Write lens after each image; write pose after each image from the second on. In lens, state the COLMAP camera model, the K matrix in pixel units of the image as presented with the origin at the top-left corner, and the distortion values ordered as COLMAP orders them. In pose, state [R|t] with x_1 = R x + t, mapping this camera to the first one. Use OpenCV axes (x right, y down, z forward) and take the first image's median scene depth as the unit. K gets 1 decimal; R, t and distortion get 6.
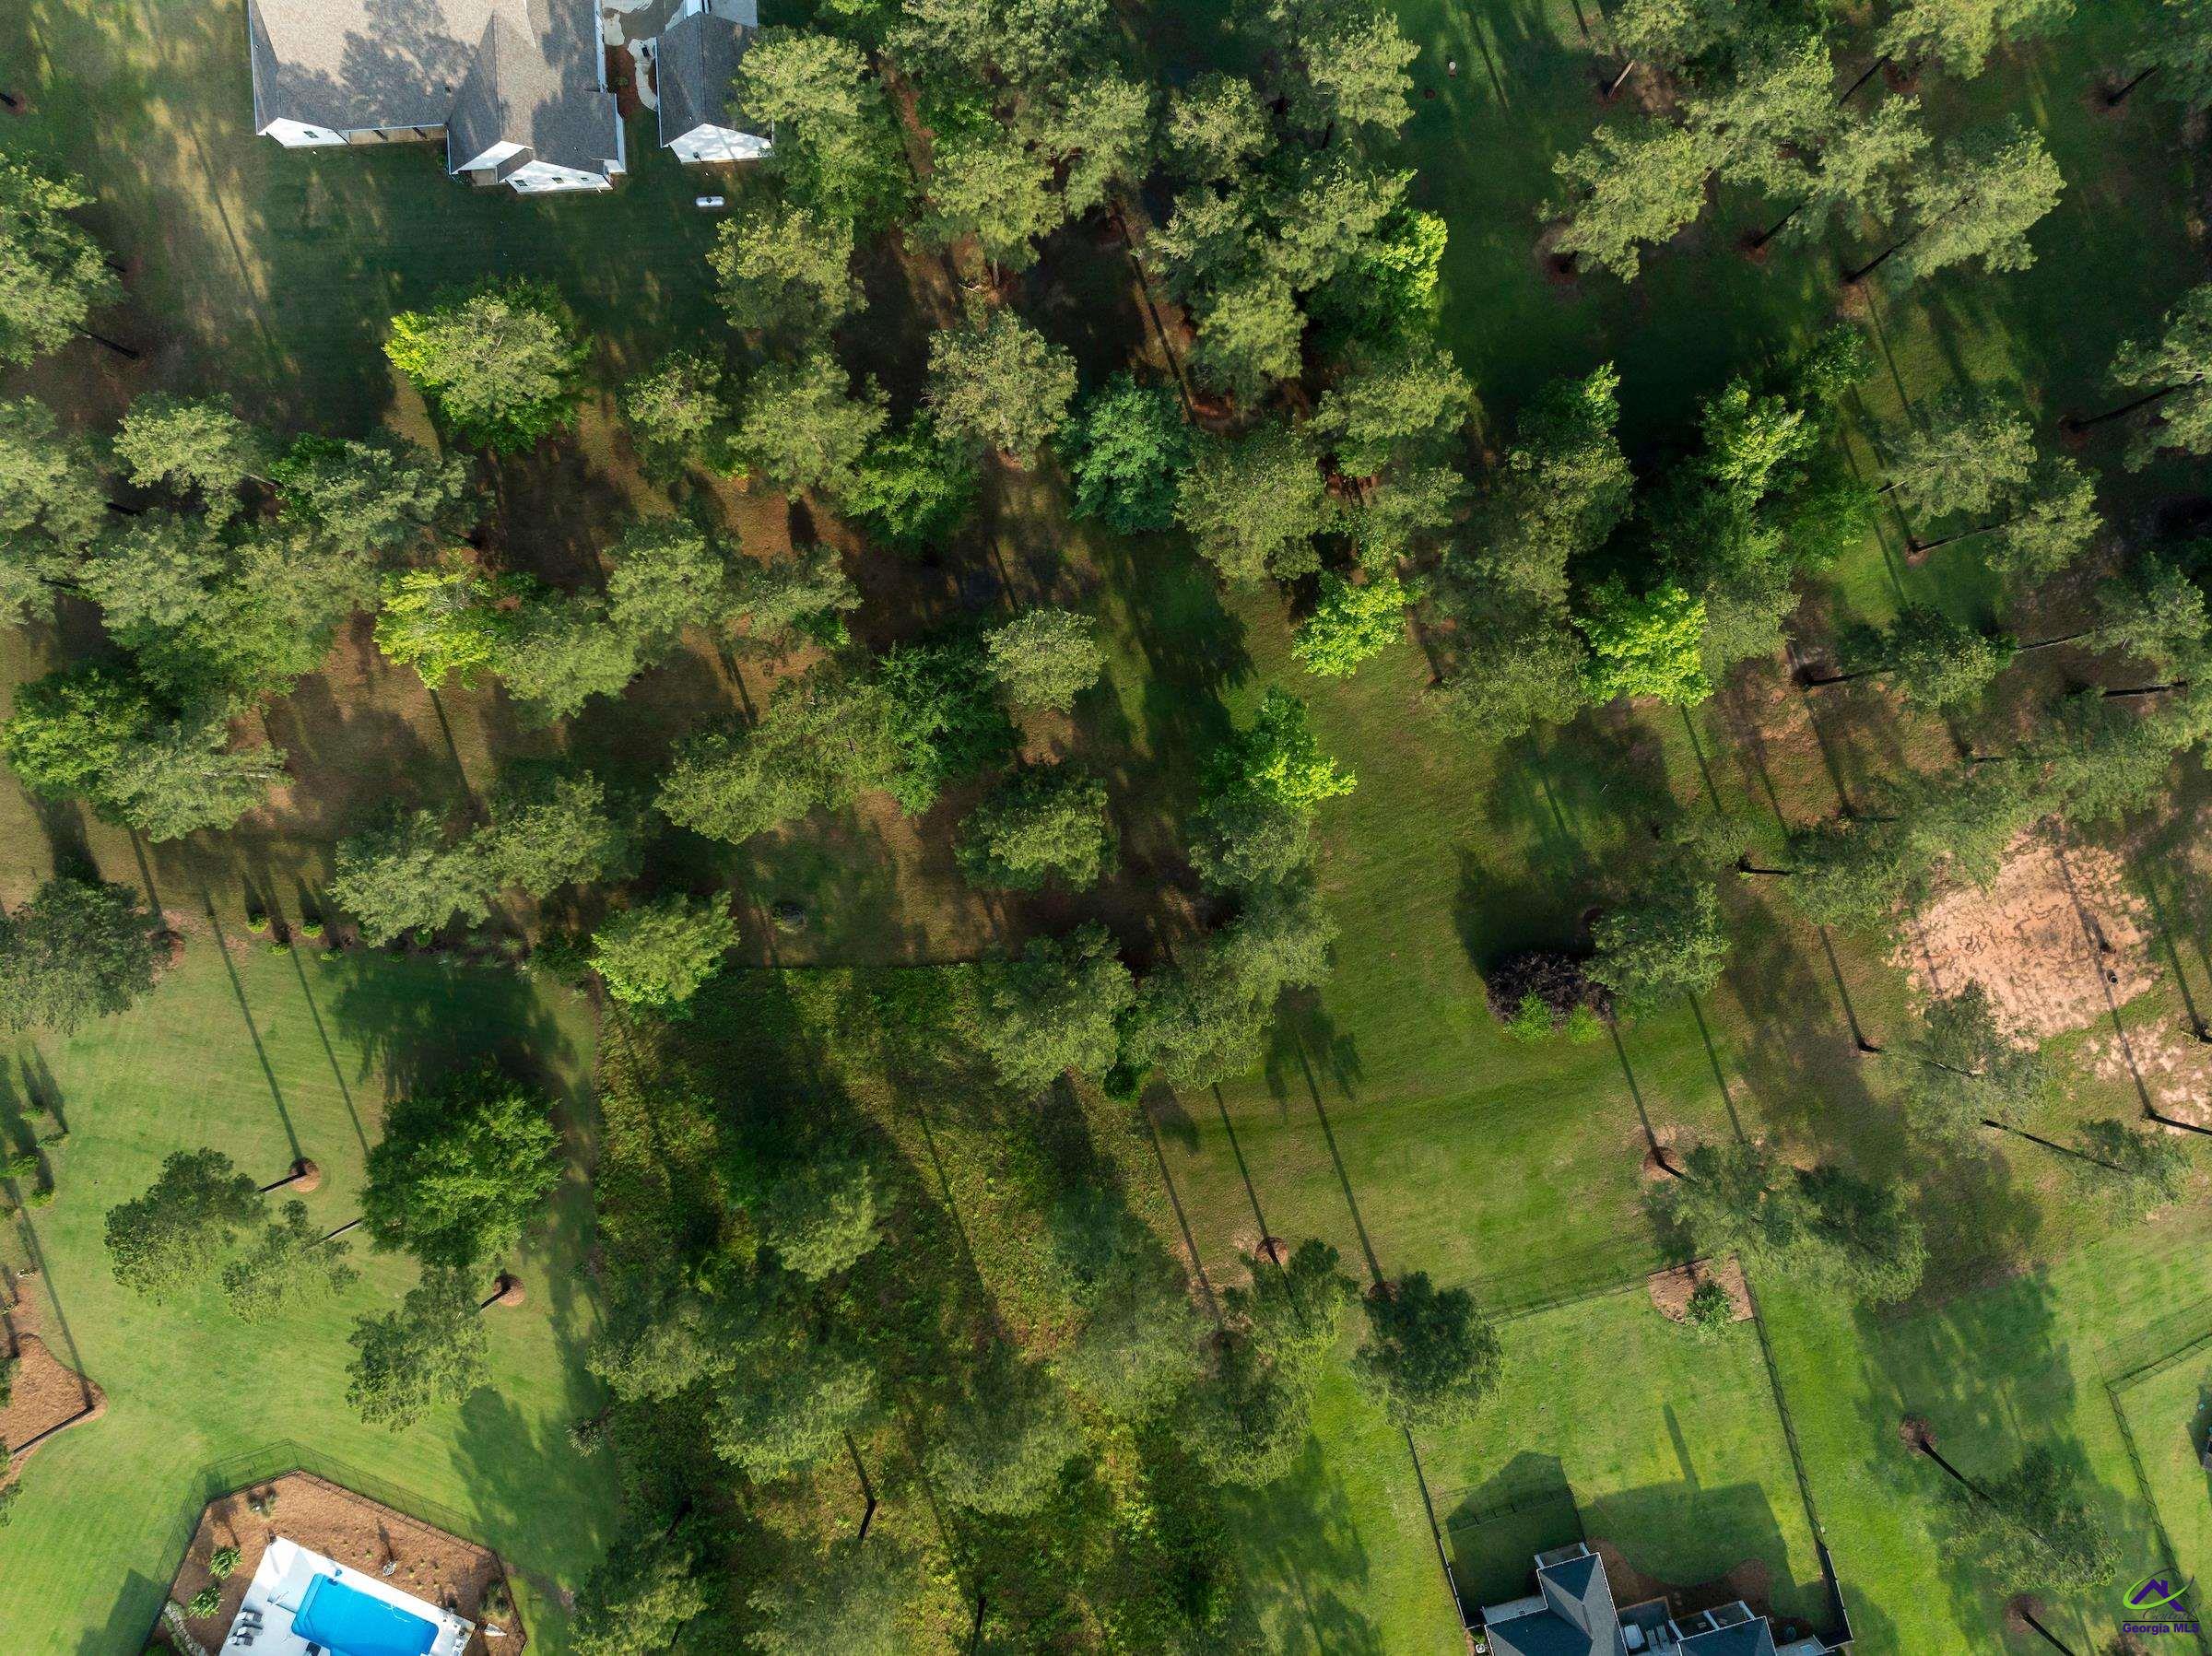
lens RADIAL K [[1552.5, 0, 1108.1], [0, 1552.5, 819.6], [0, 0, 1]] dist [-0.012034, 0.008790]
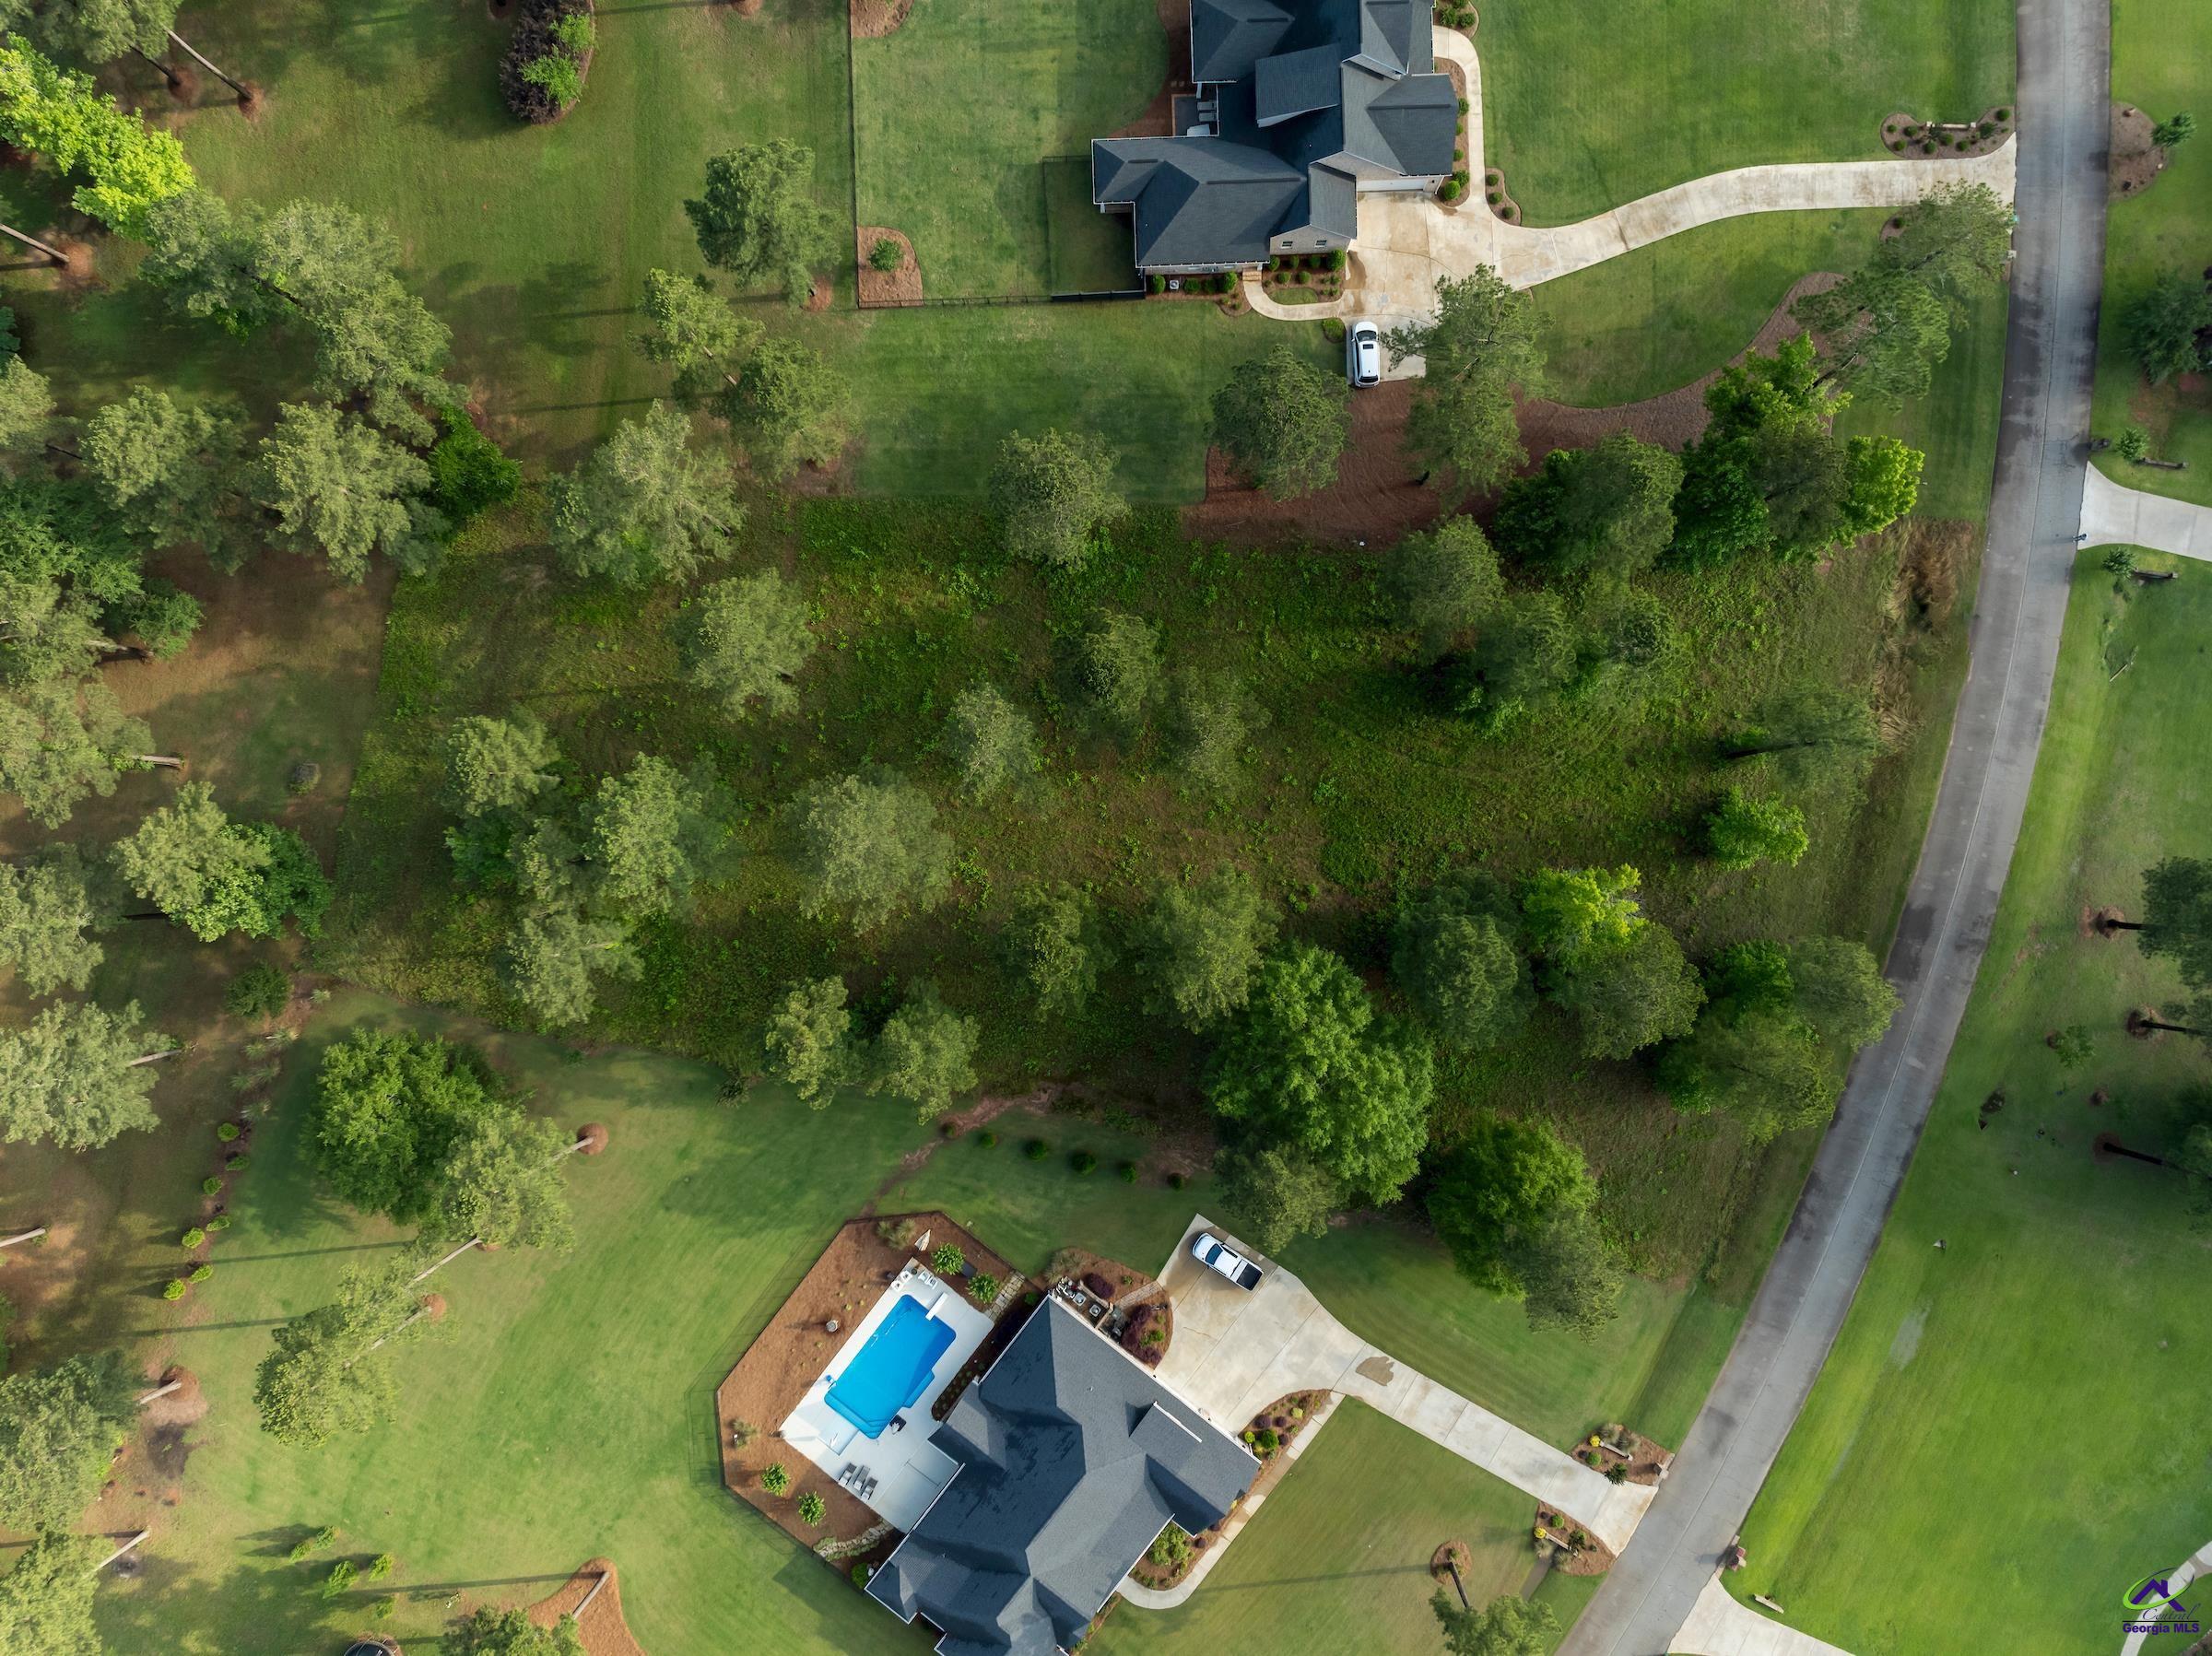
lens RADIAL K [[1543.4, 0, 1108.7], [0, 1543.4, 825.0], [0, 0, 1]] dist [0.000139, -0.008251]
pose [[0.242851, -0.970044, 0.006170, -0.115679], [0.969954, 0.242722, -0.016608, 0.600951], [0.014613, 0.010018, 0.999843, 0.004930]]
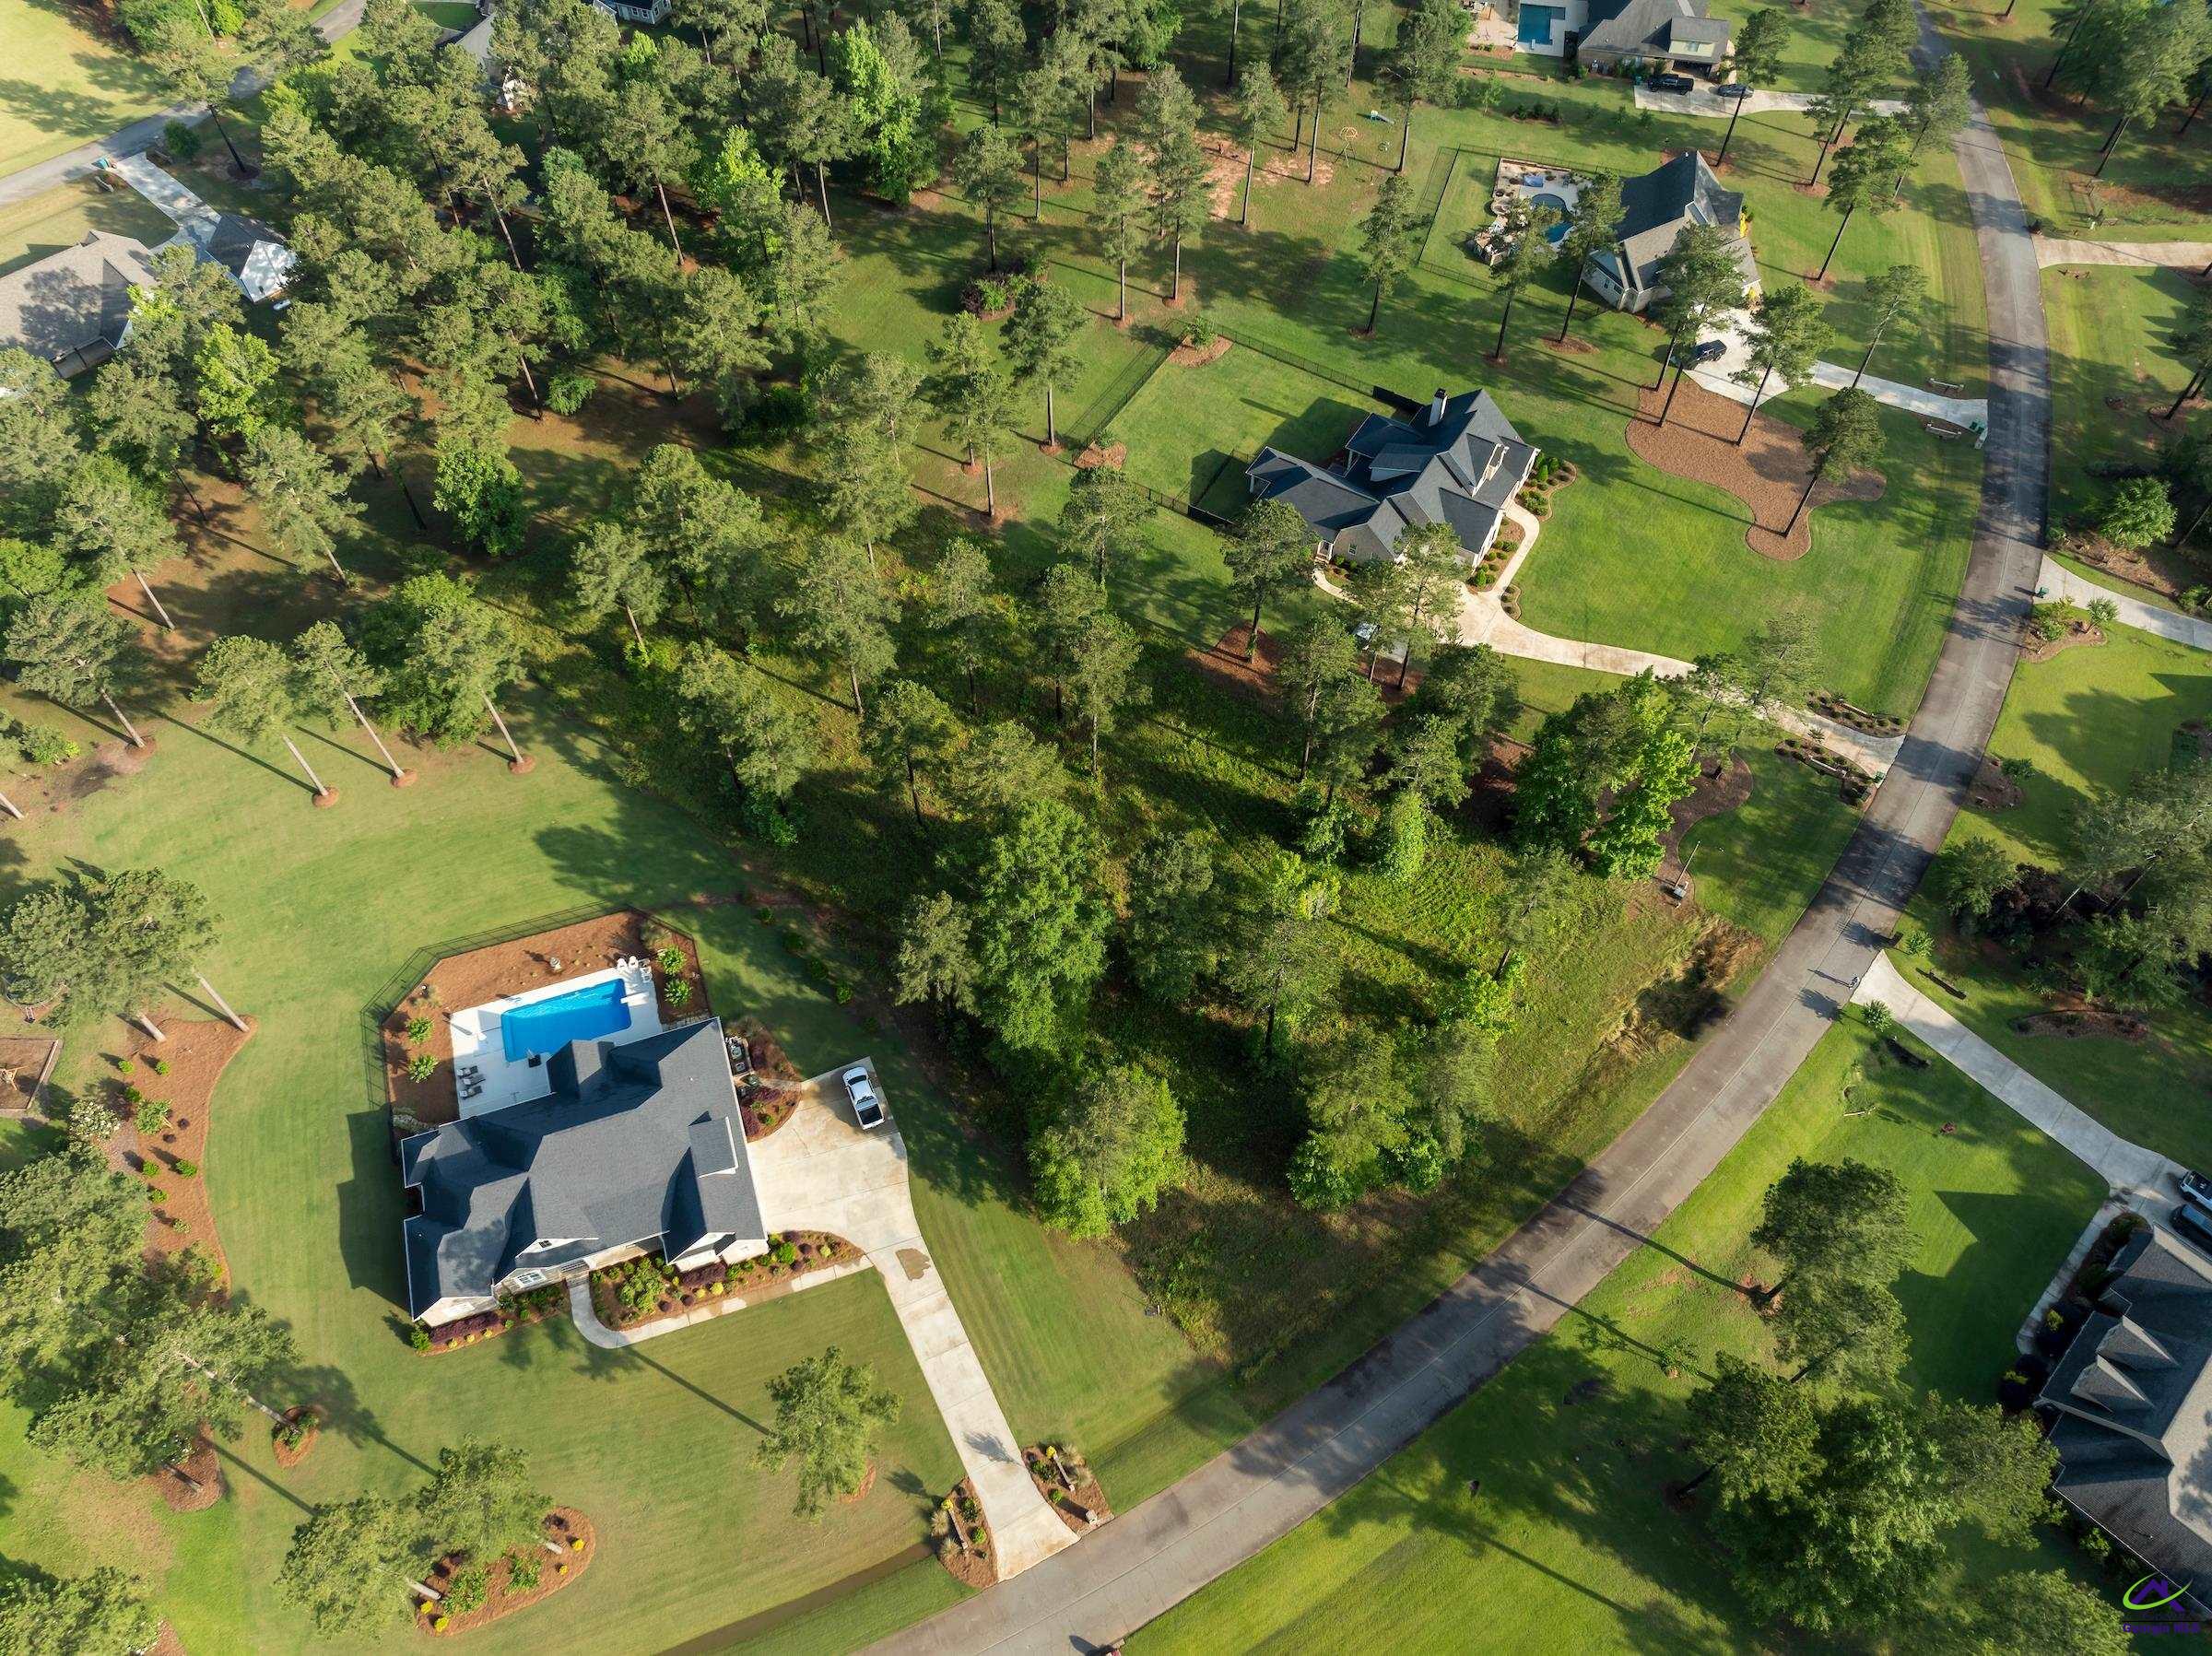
lens RADIAL K [[1543.4, 0, 1108.7], [0, 1543.4, 825.0], [0, 0, 1]] dist [0.000139, -0.008251]
pose [[0.733398, -0.552970, 0.395412, -0.564432], [0.679799, 0.596737, -0.426355, 1.196396], [-0.000195, 0.581489, 0.813554, 0.016285]]
